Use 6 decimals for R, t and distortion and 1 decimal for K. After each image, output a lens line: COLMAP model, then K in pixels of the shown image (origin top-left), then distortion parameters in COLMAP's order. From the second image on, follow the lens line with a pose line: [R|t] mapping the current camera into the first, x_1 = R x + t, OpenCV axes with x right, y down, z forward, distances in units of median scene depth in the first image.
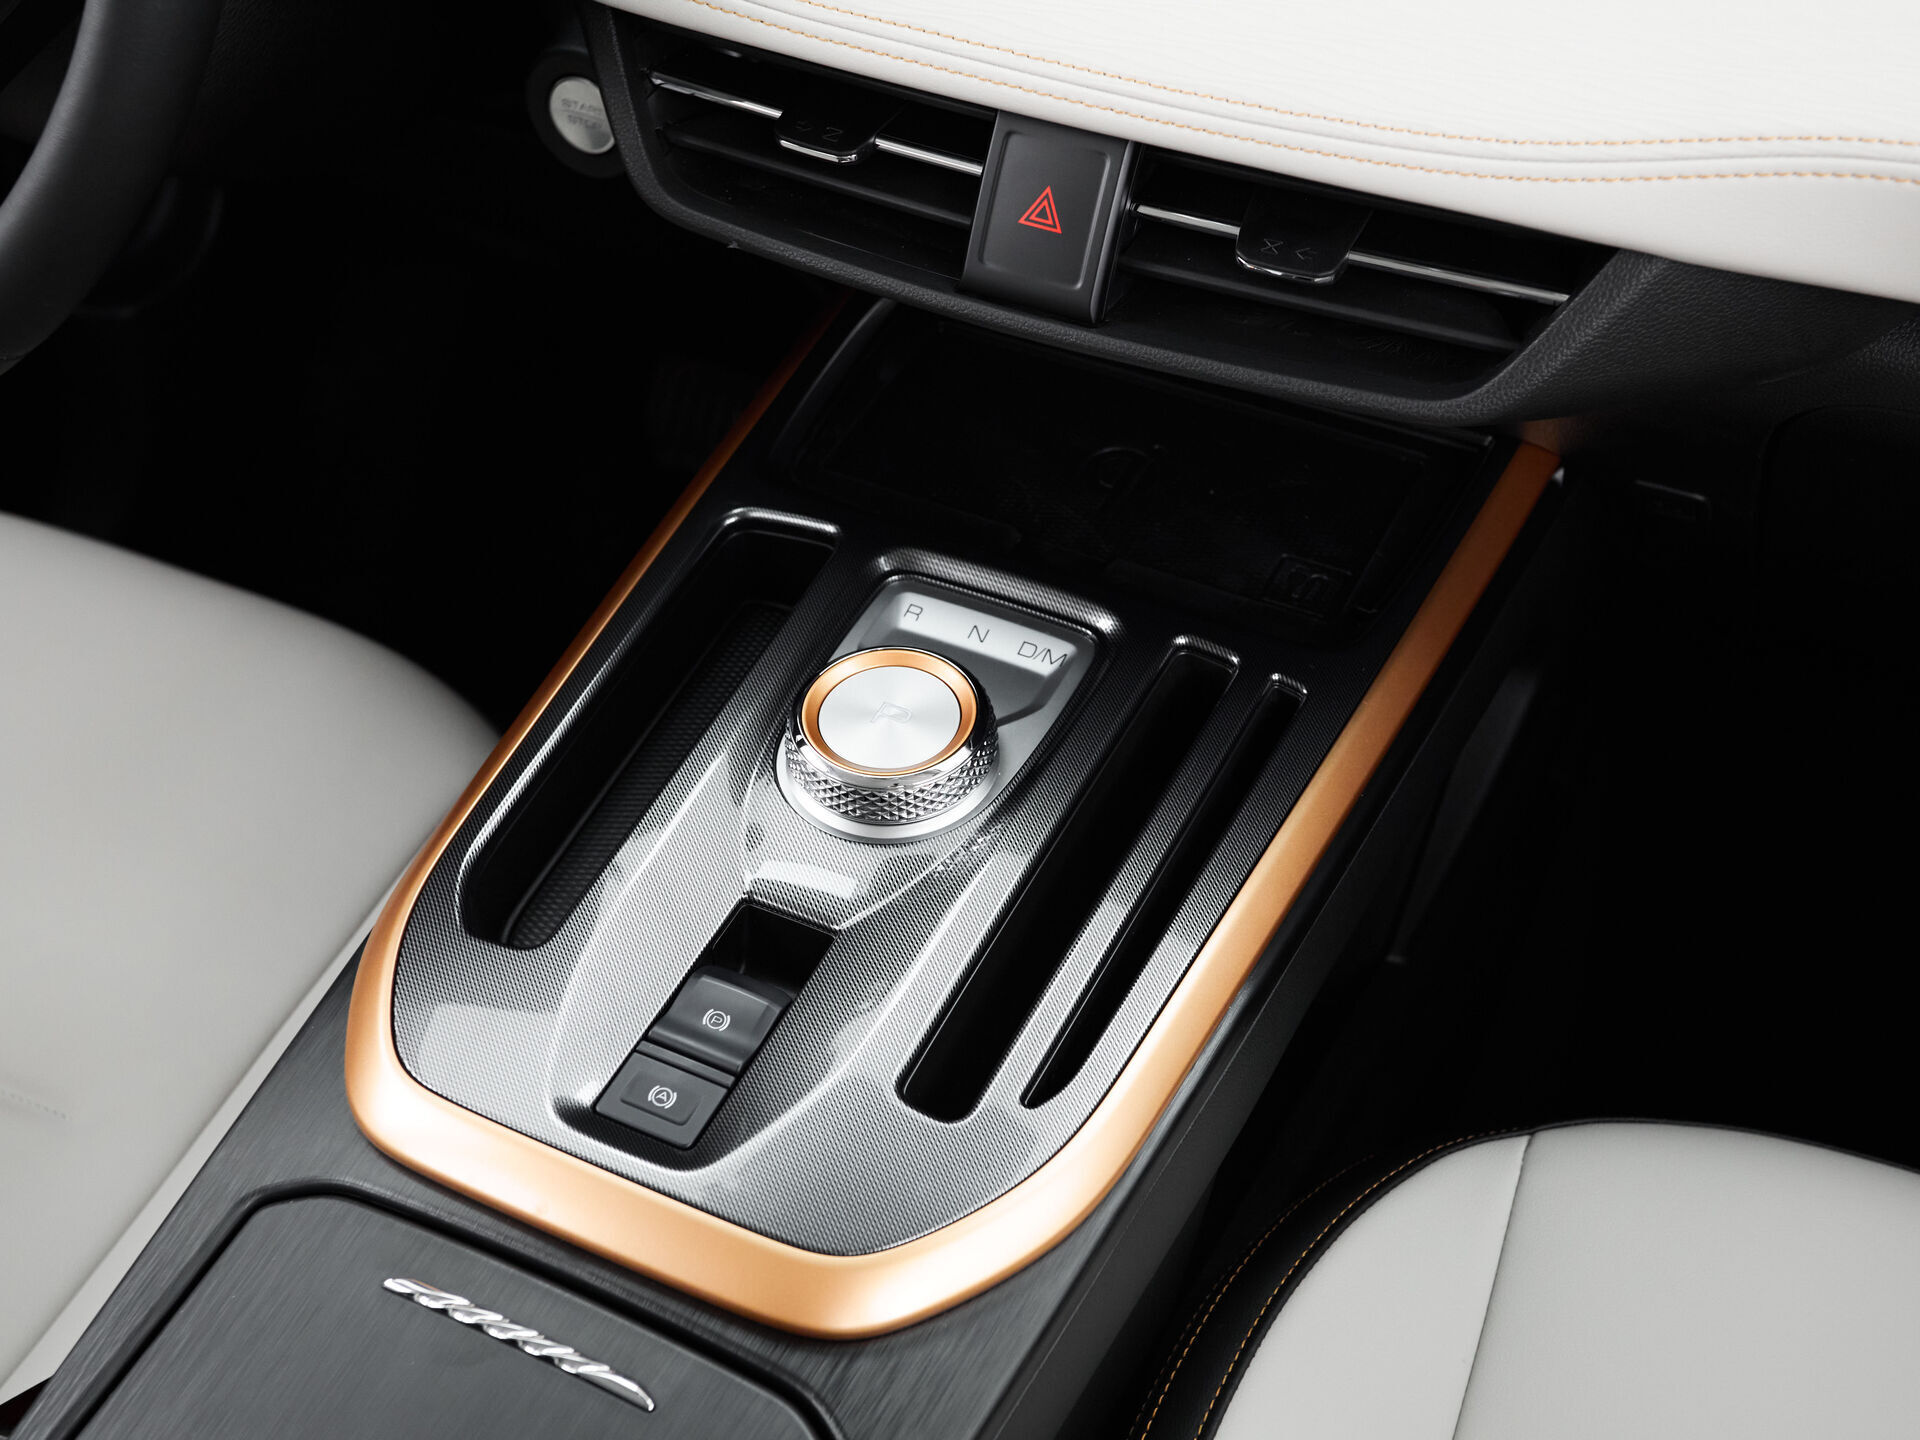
lens RADIAL K [[2466.6, 0, 960.0], [0, 2466.6, 720.0], [0, 0, 1]] dist [0.015353, 0.093919]
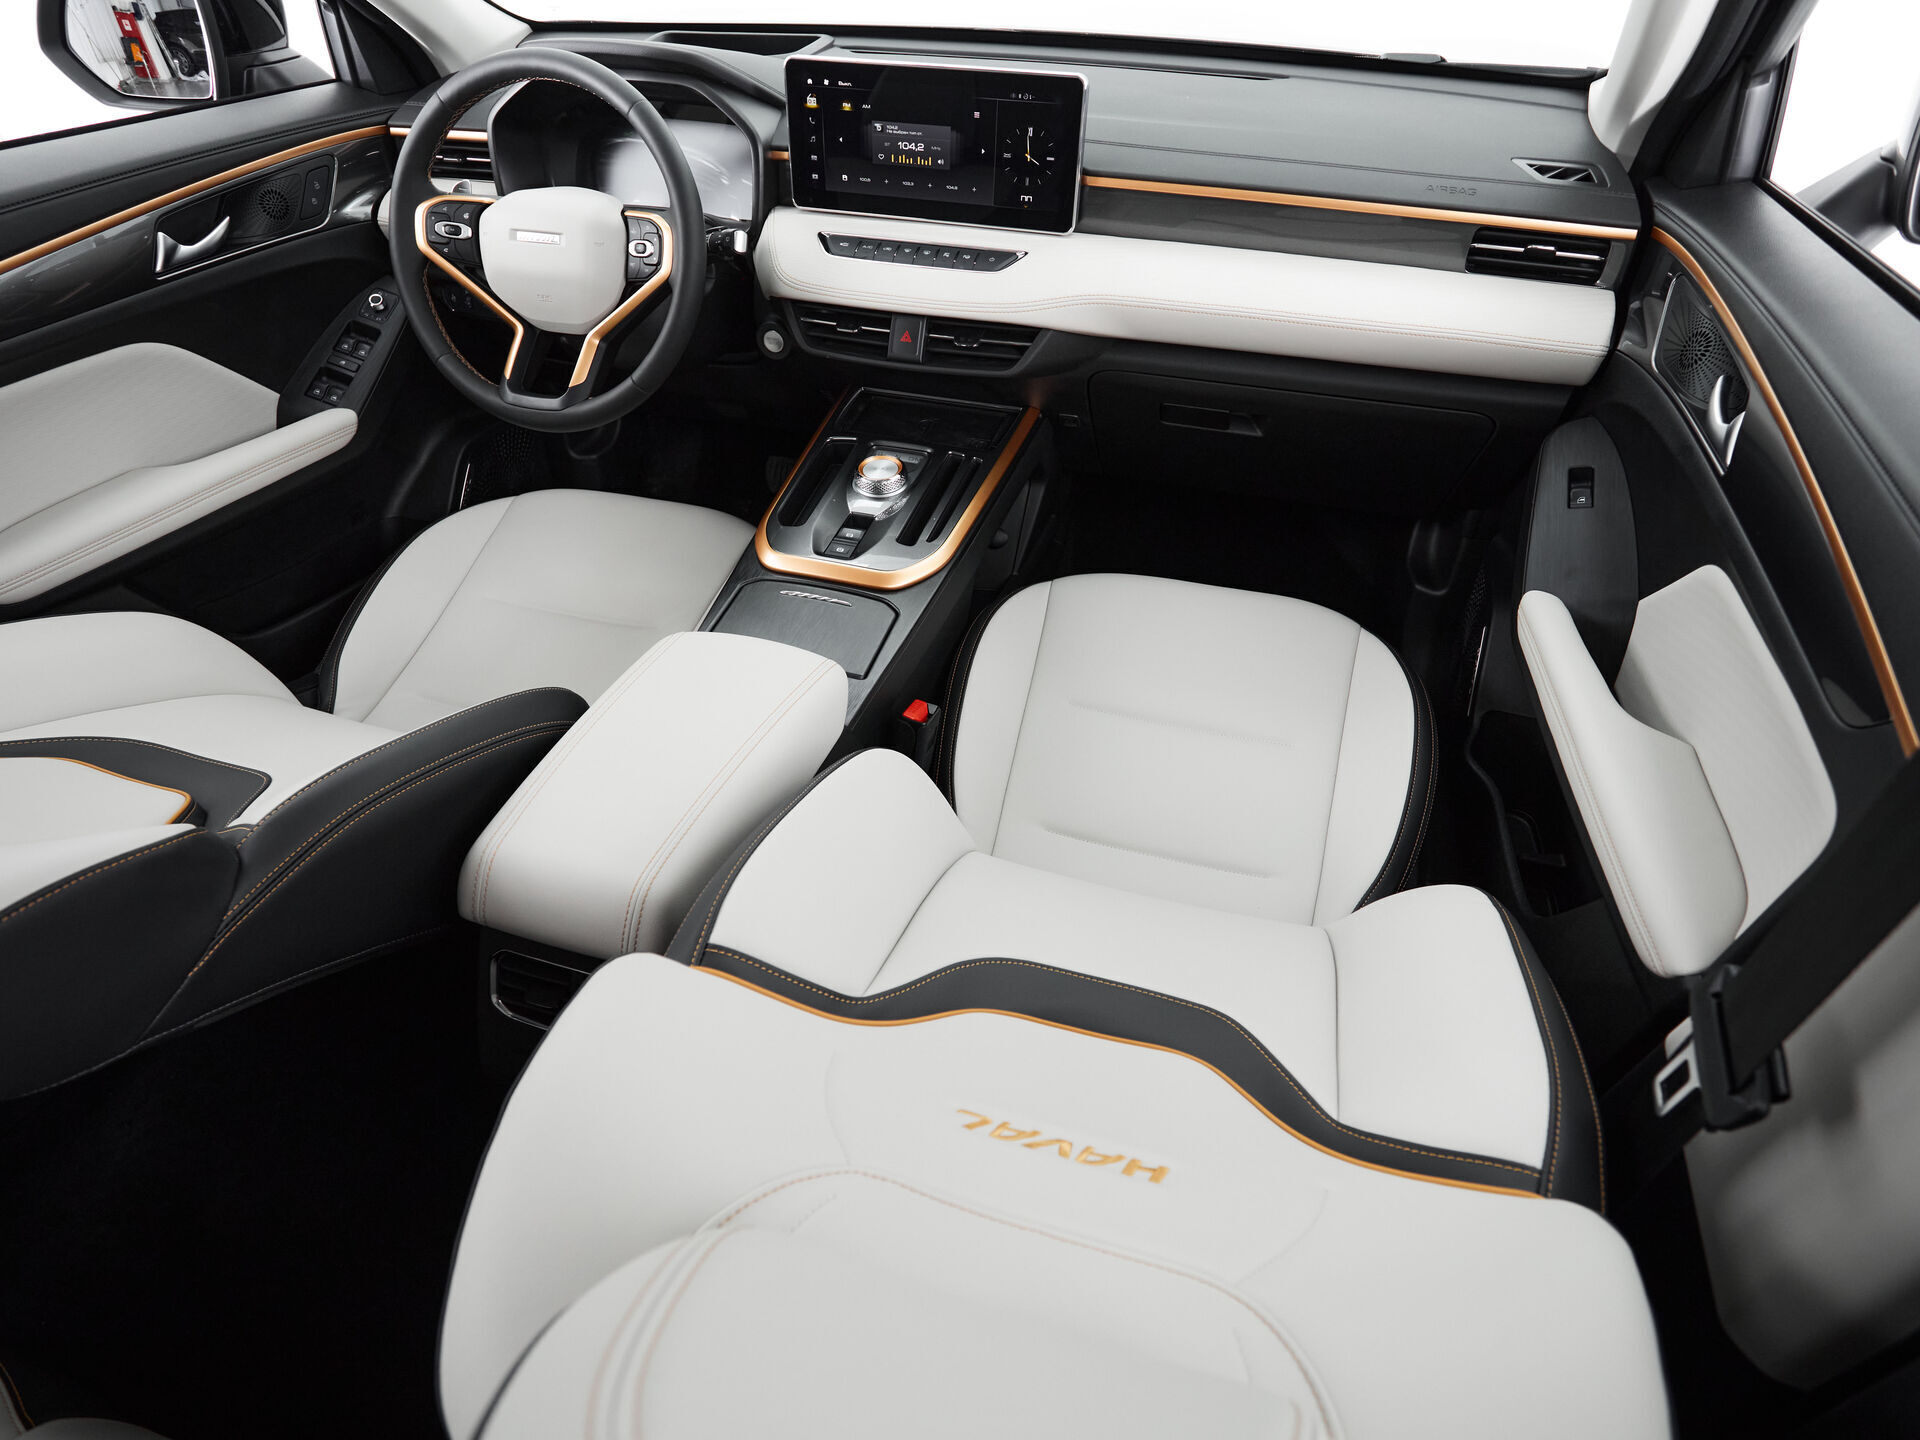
lens RADIAL K [[1072.1, 0, 960.0], [0, 1072.1, 720.0], [0, 0, 1]] dist [0.000016, -0.001749]
pose [[0.986139, -0.107724, 0.126192, -0.172750], [0.111190, 0.993583, -0.020732, 0.476894], [-0.123149, 0.034476, 0.991789, -0.764030]]
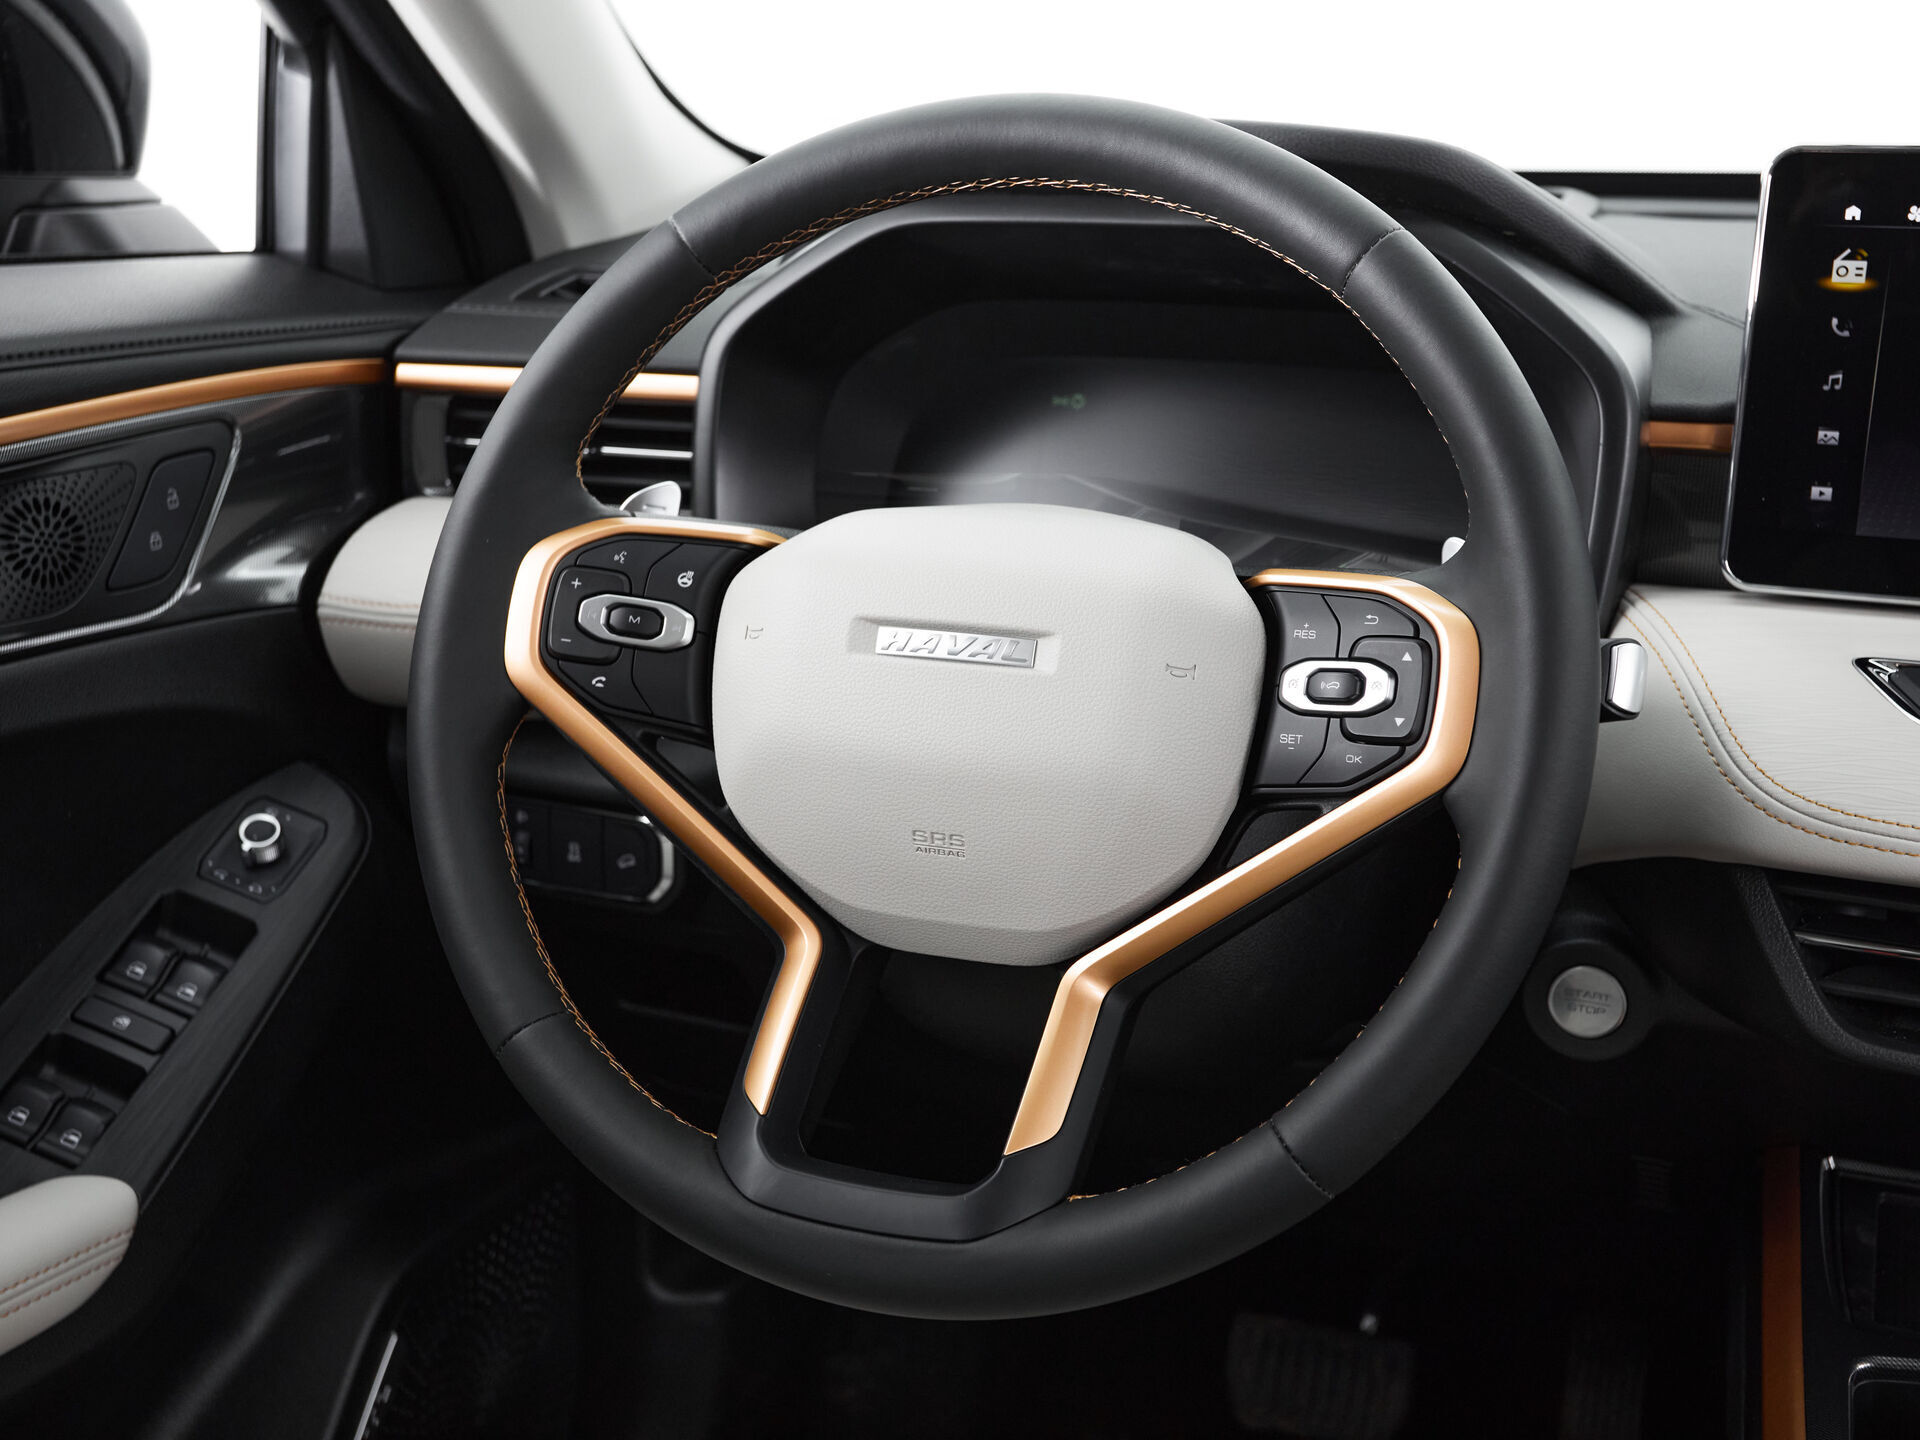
lens RADIAL K [[2328.4, 0, 960.0], [0, 2328.4, 720.0], [0, 0, 1]] dist [0.023587, 0.071123]
pose [[0.994851, -0.019607, 0.099430, -0.650442], [0.061897, 0.894414, -0.442936, 0.098223], [-0.080246, 0.446810, 0.891023, 0.067512]]
